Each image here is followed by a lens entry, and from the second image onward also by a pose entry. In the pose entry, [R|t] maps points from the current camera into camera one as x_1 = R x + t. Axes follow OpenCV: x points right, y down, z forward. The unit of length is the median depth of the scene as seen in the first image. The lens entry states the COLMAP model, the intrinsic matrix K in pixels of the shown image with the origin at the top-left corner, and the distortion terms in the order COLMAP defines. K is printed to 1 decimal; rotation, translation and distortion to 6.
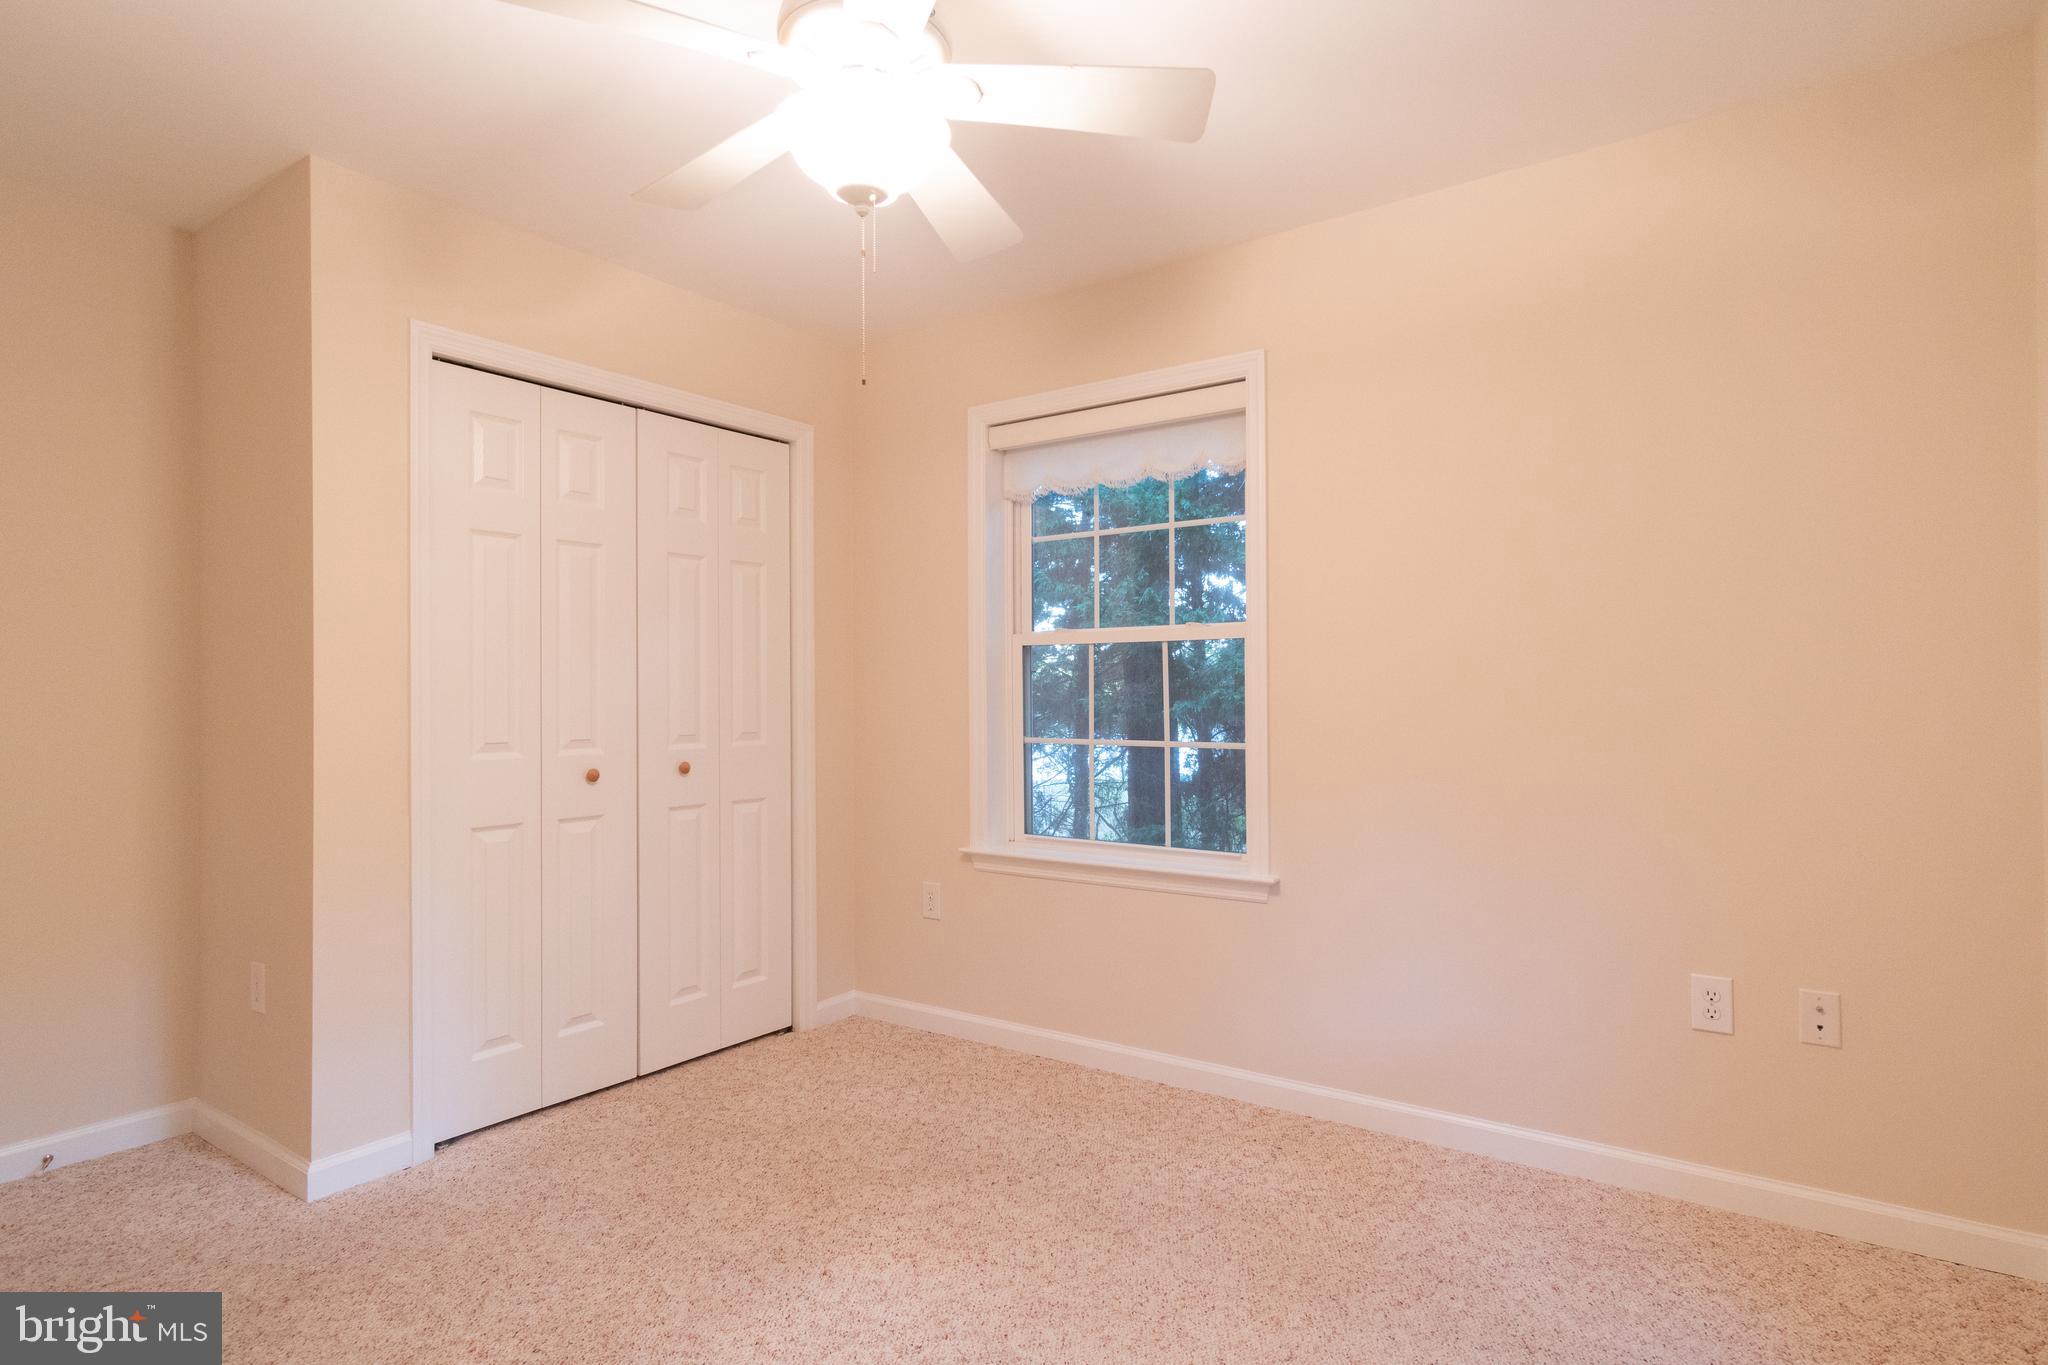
lens RADIAL K [[1075.2, 0, 1024.0], [0, 1075.2, 682.5], [0, 0, 1]] dist [0.001761, 0.000056]
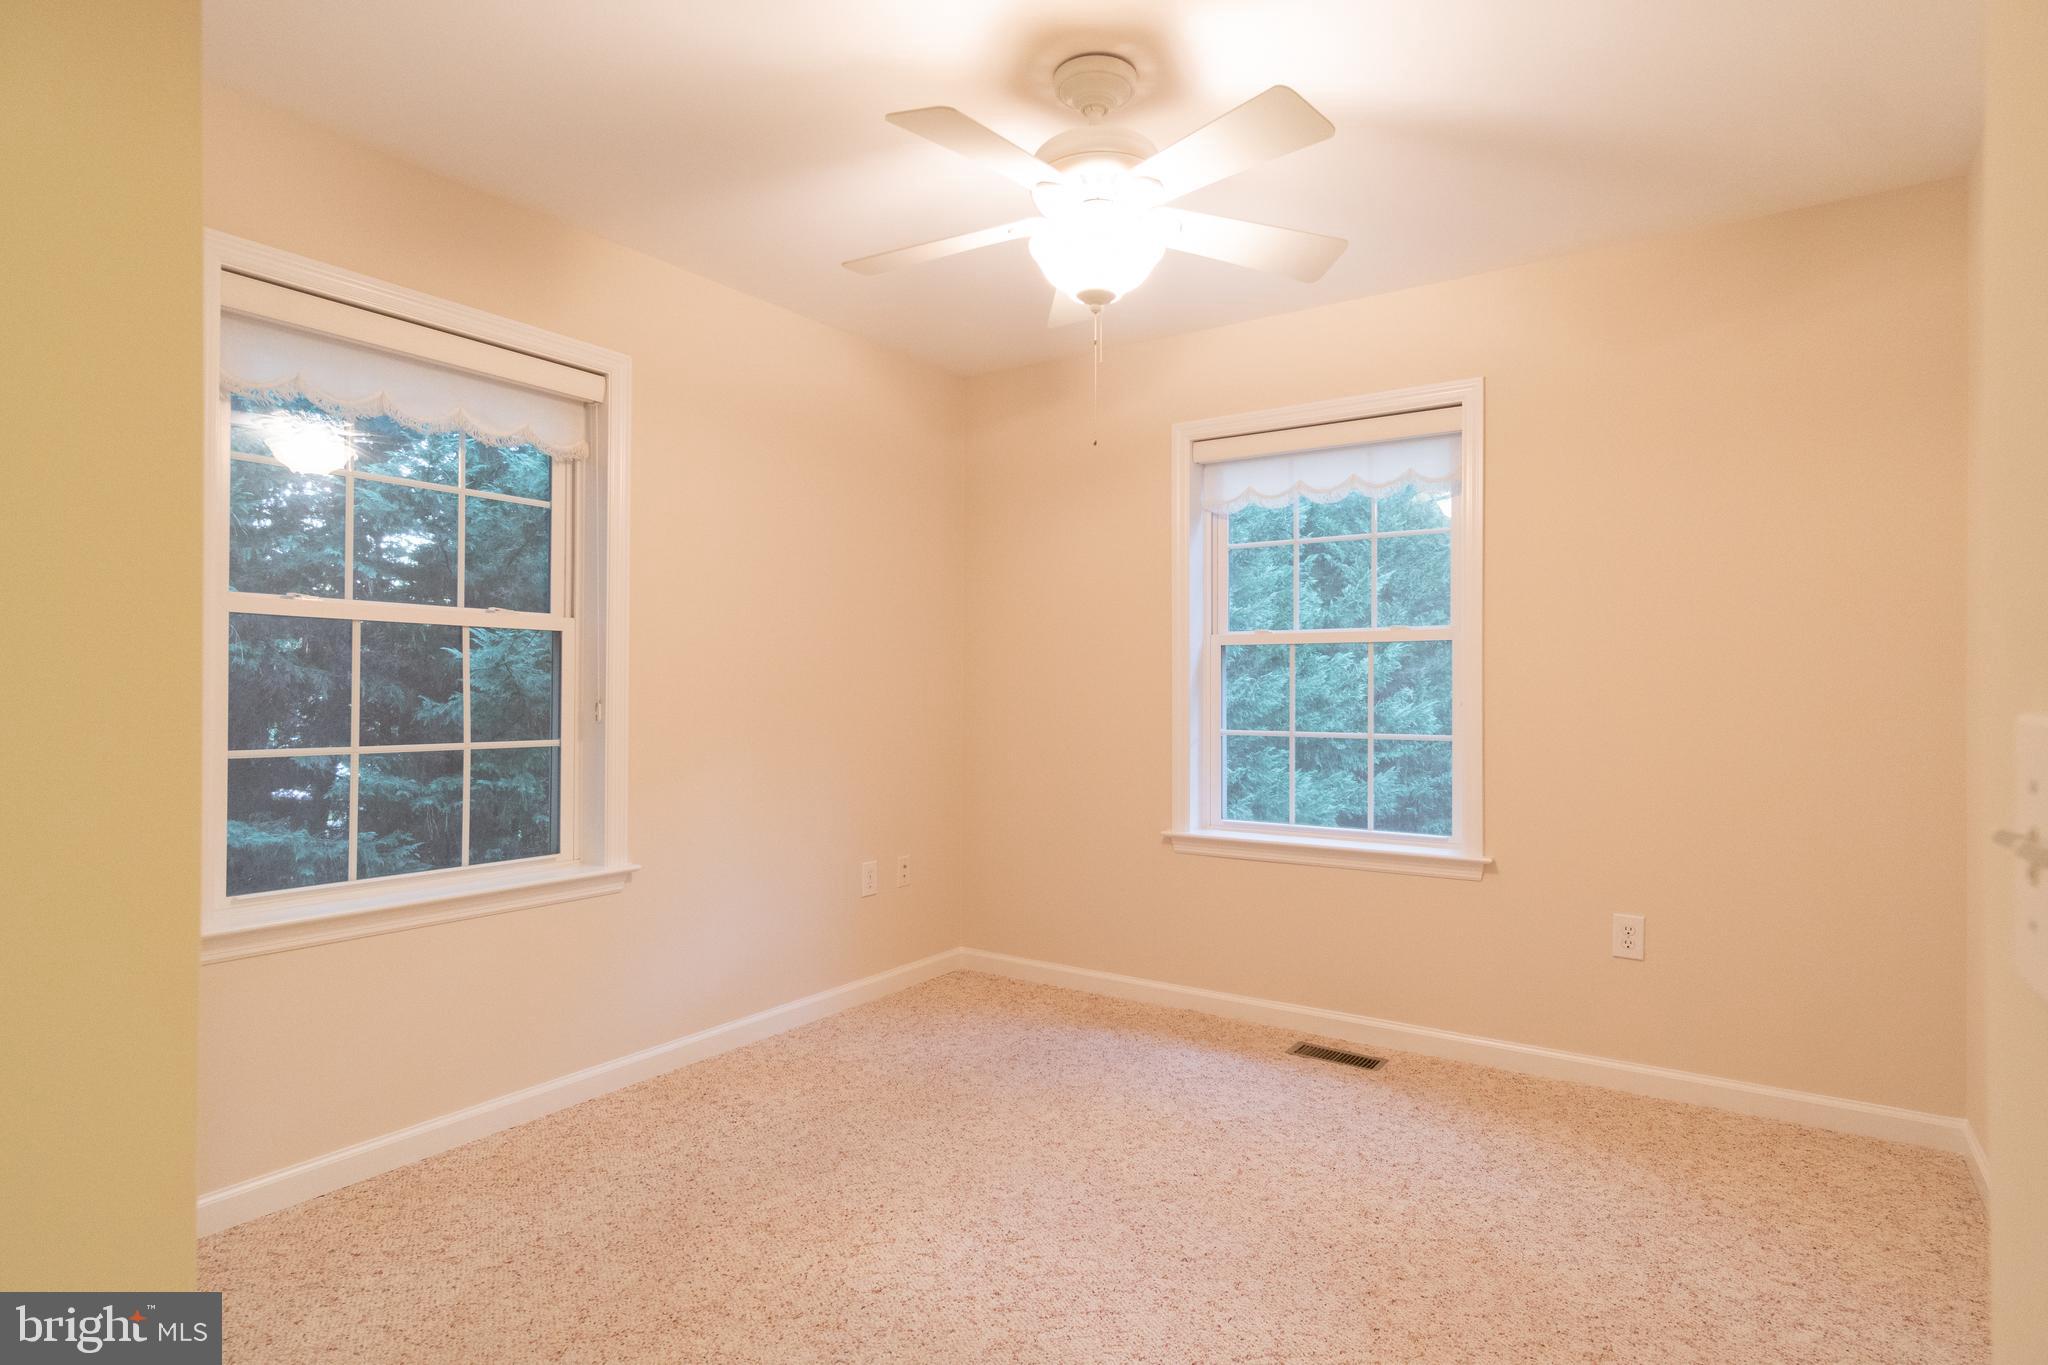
lens RADIAL K [[1075.2, 0, 1024.0], [0, 1075.2, 682.5], [0, 0, 1]] dist [0.001761, 0.000056]
pose [[-0.023075, 0.016236, 0.999602, -0.920694], [-0.014887, 0.999752, -0.016582, 0.017564], [-0.999623, -0.015264, -0.022827, 0.719351]]
